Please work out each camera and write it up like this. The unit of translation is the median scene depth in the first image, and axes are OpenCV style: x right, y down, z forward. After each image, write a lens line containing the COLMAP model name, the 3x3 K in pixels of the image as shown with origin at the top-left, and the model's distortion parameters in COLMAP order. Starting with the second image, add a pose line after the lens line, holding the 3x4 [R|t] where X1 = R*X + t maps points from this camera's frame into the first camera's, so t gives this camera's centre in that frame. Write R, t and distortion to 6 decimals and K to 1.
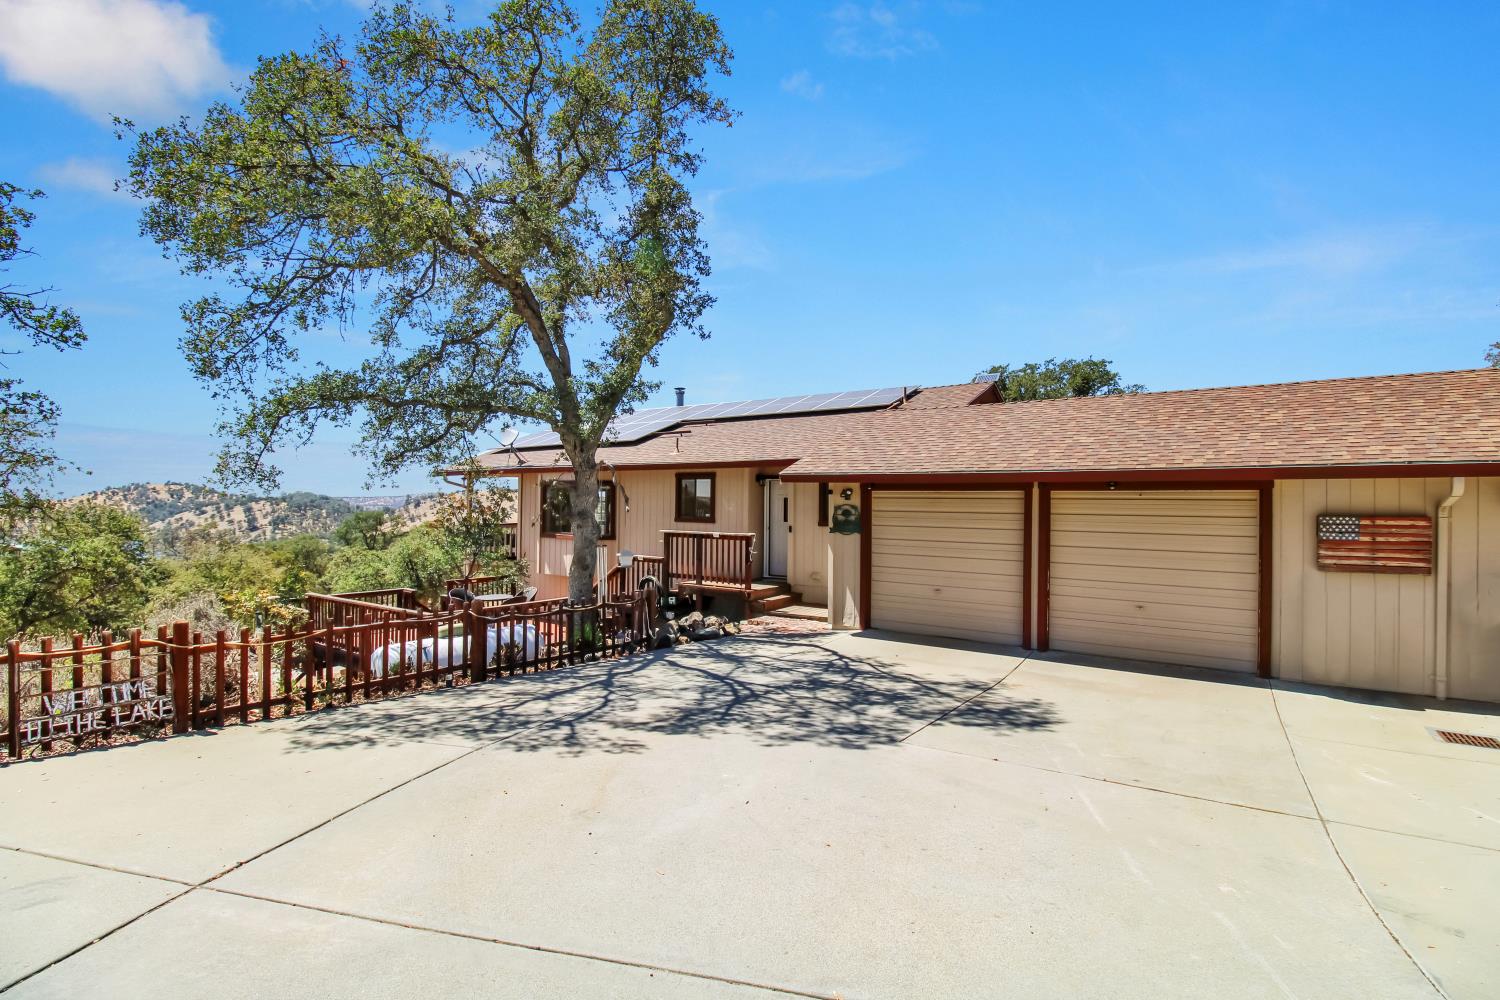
lens RADIAL K [[698.0, 0, 751.4], [0, 698.0, 491.4], [0, 0, 1]] dist [0.001981, -0.013472]
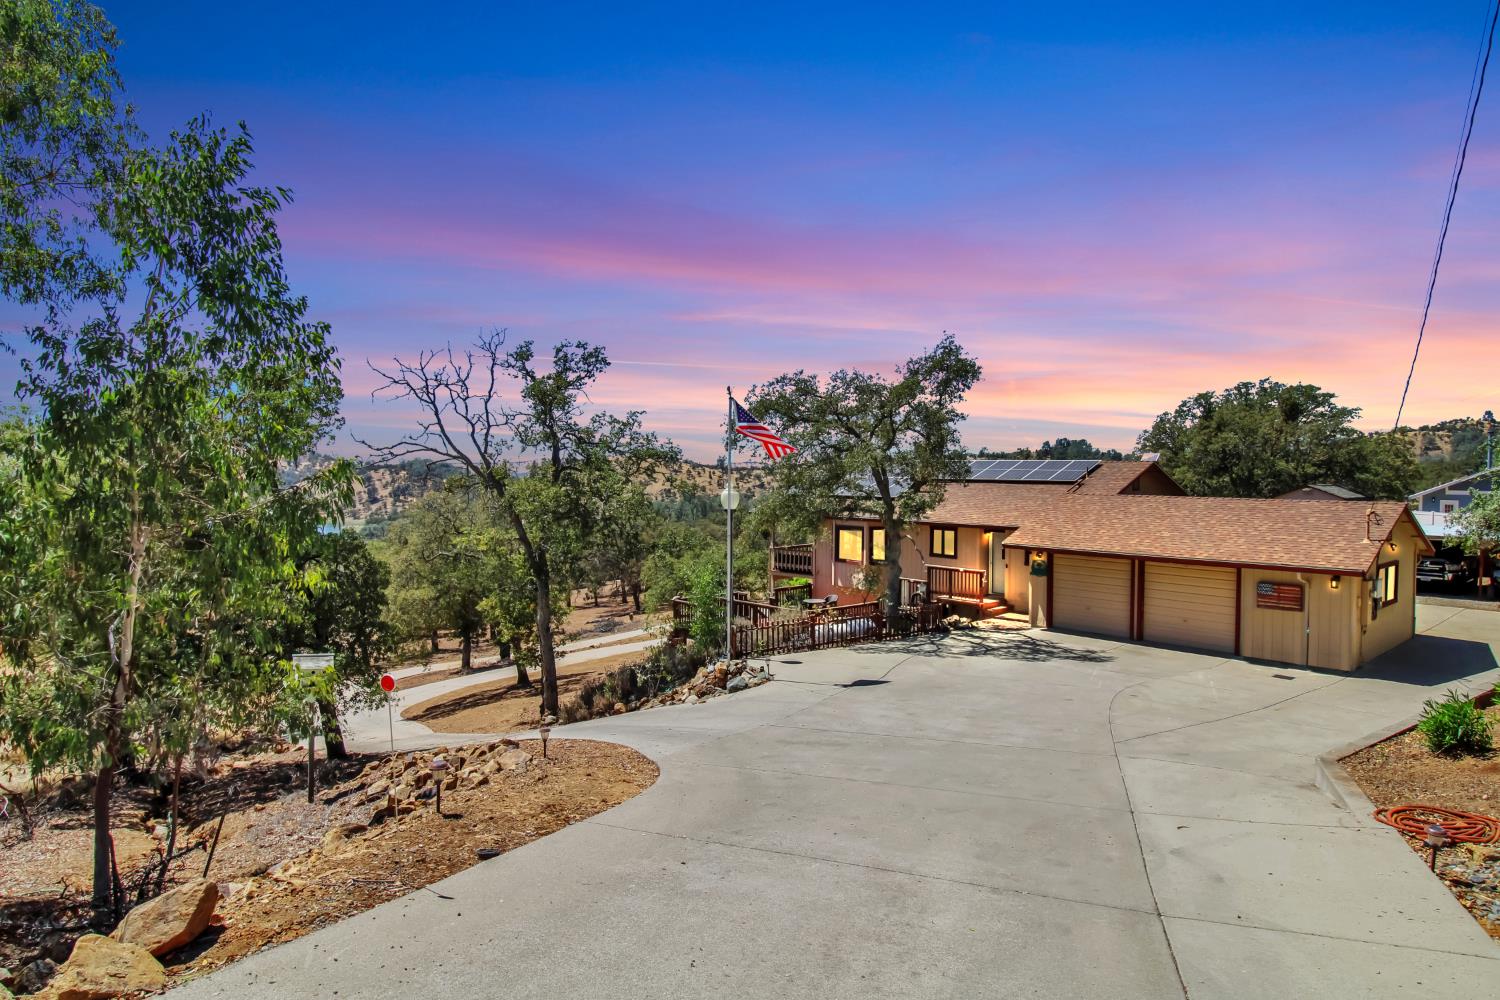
lens RADIAL K [[931.3, 0, 747.4], [0, 931.3, 499.3], [0, 0, 1]] dist [0.026536, -0.000295]
pose [[0.978585, 0.005200, -0.205776, -0.113799], [0.006485, 0.998406, 0.056072, -0.289971], [0.205740, -0.056206, 0.976991, -1.589853]]
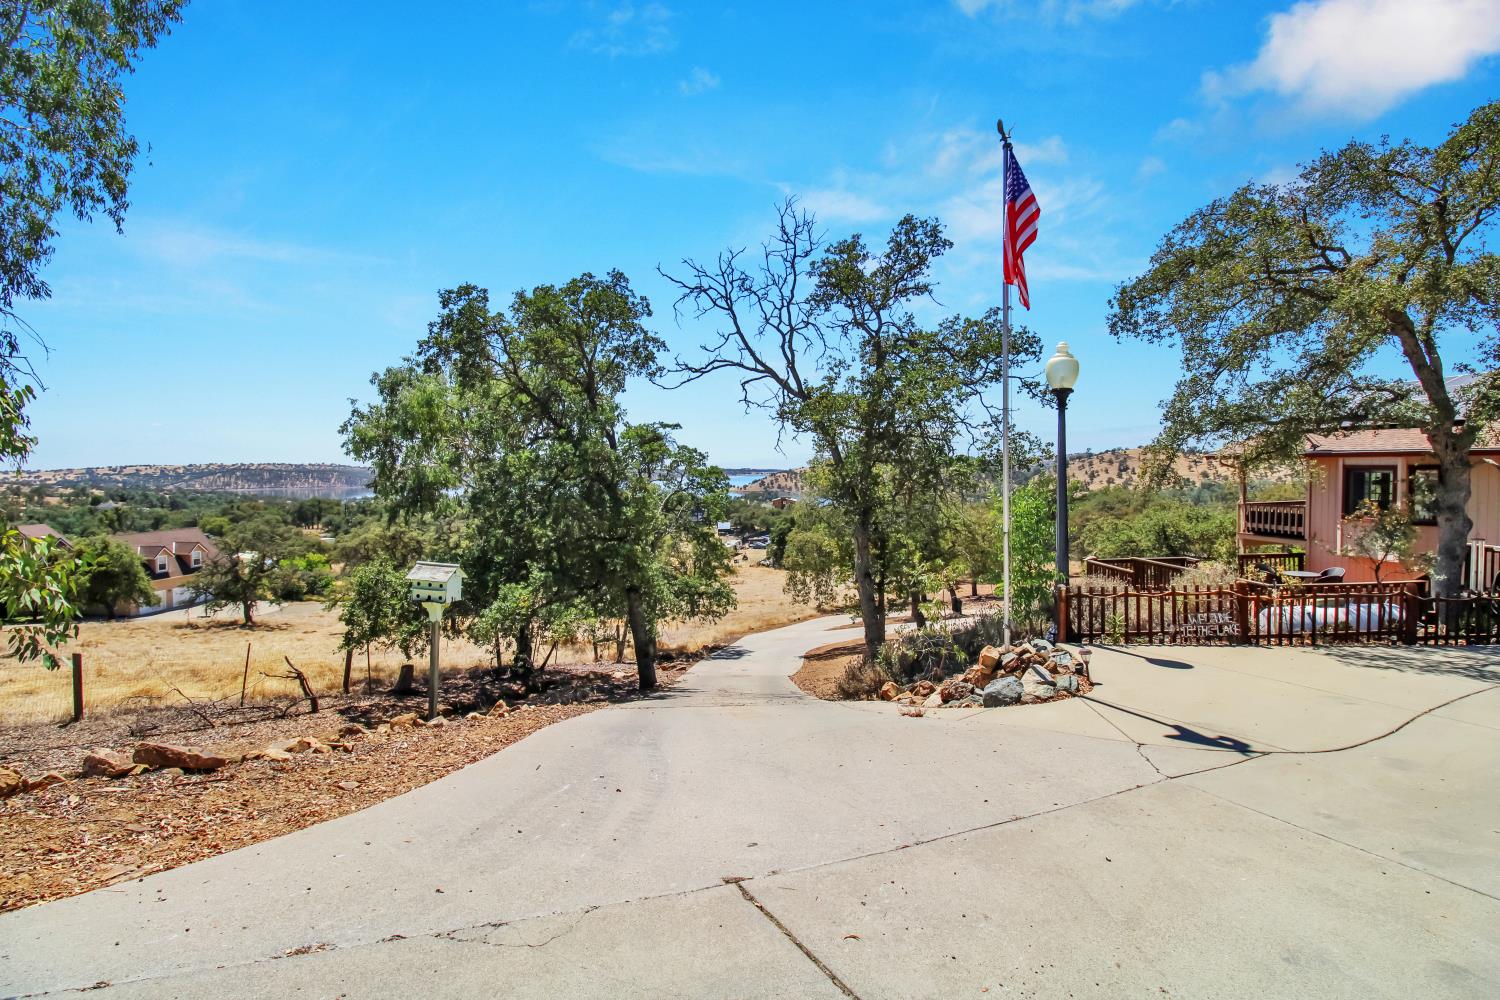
lens RADIAL K [[698.0, 0, 751.4], [0, 698.0, 491.4], [0, 0, 1]] dist [0.001981, -0.013472]
pose [[0.649104, 0.011021, -0.760620, -0.140888], [0.031970, 0.998616, 0.041753, -0.074992], [0.760027, -0.051419, 0.647854, -0.522113]]
